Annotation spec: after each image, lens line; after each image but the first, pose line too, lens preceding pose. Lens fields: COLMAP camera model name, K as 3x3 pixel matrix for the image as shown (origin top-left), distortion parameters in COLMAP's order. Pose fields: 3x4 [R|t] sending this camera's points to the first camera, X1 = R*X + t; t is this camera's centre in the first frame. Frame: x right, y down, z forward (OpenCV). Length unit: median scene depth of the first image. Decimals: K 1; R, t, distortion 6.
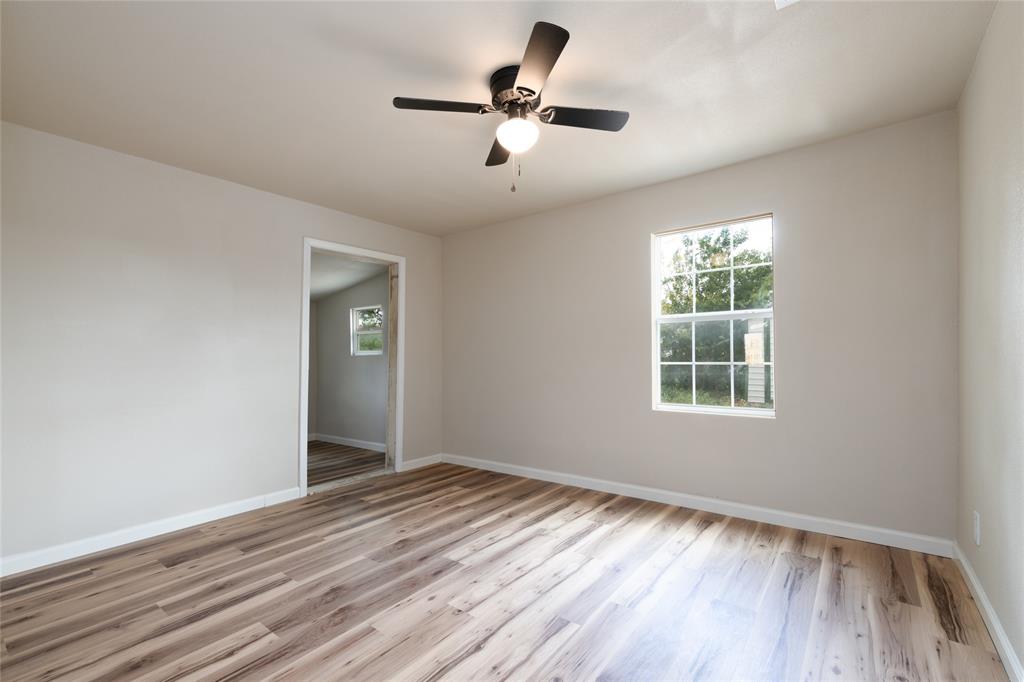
lens RADIAL K [[462.0, 0, 517.0], [0, 462.0, 339.5], [0, 0, 1]] dist [0.002603, -0.000646]
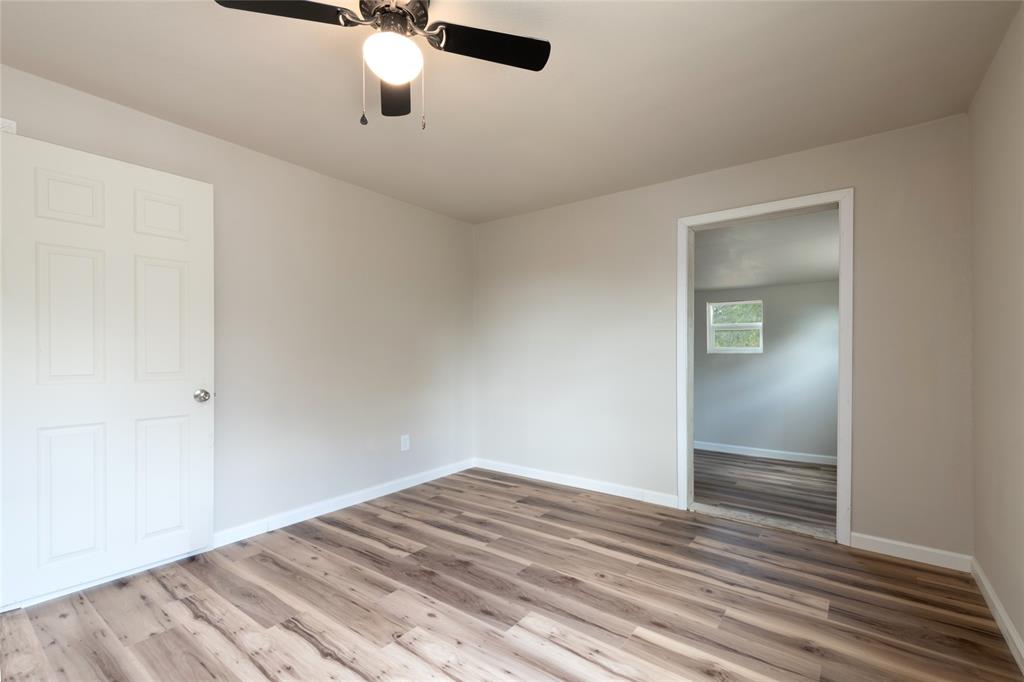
lens RADIAL K [[462.0, 0, 517.0], [0, 462.0, 339.5], [0, 0, 1]] dist [0.002603, -0.000646]
pose [[-0.010485, -0.009178, -0.999903, 0.575044], [0.027931, 0.999565, -0.009468, 0.015539], [0.999555, -0.028027, -0.010225, 0.921687]]
